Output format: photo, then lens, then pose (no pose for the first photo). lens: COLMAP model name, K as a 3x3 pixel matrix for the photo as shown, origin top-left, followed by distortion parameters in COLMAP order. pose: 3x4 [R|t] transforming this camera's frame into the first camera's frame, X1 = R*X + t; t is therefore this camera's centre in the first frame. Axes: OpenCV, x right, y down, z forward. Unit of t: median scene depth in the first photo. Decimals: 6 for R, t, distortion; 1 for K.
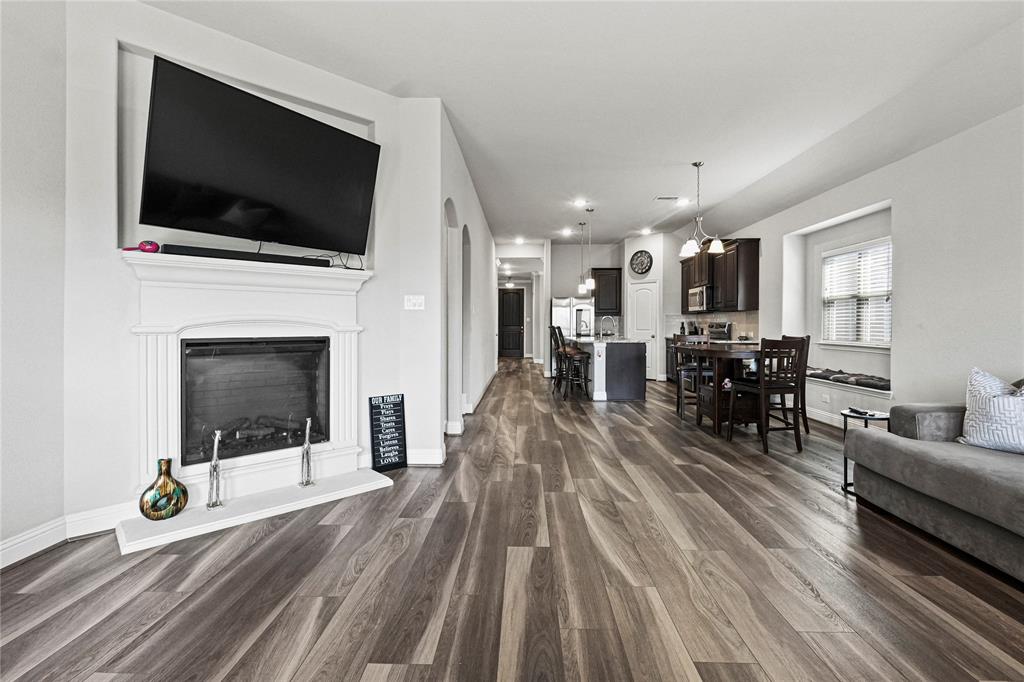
lens RADIAL K [[481.2, 0, 511.8], [0, 481.2, 333.2], [0, 0, 1]] dist [0.000202, -0.000022]
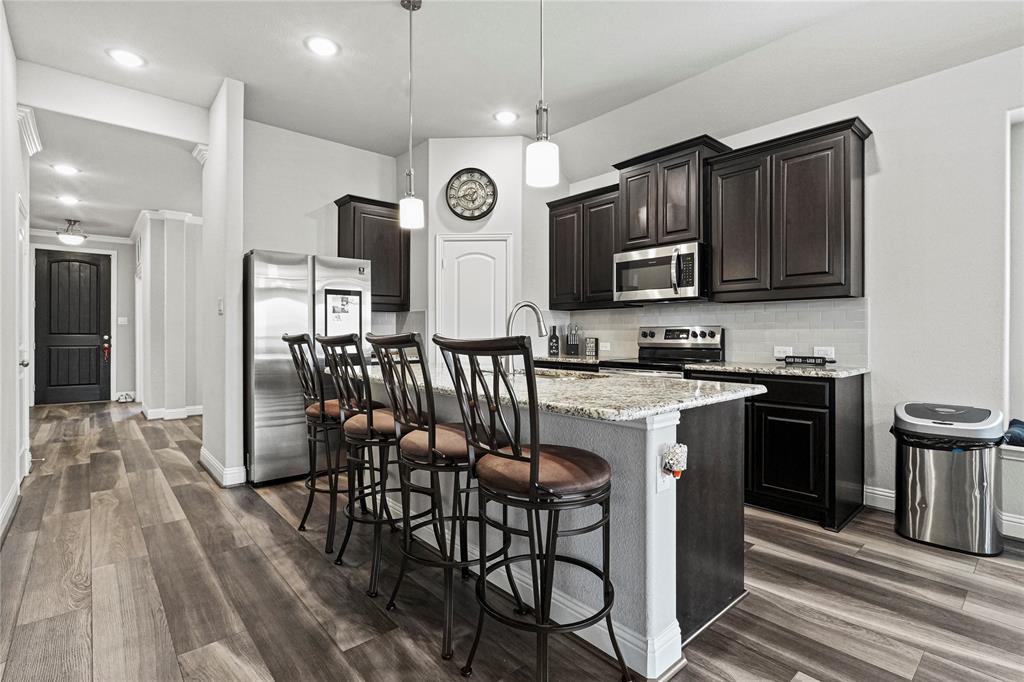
lens RADIAL K [[481.2, 0, 509.4], [0, 481.2, 334.9], [0, 0, 1]] dist [0.000202, -0.000022]
pose [[0.733717, -0.006376, 0.679425, -0.013598], [0.014017, 0.999885, -0.005754, -0.010067], [-0.679310, 0.013745, 0.733722, 0.591479]]
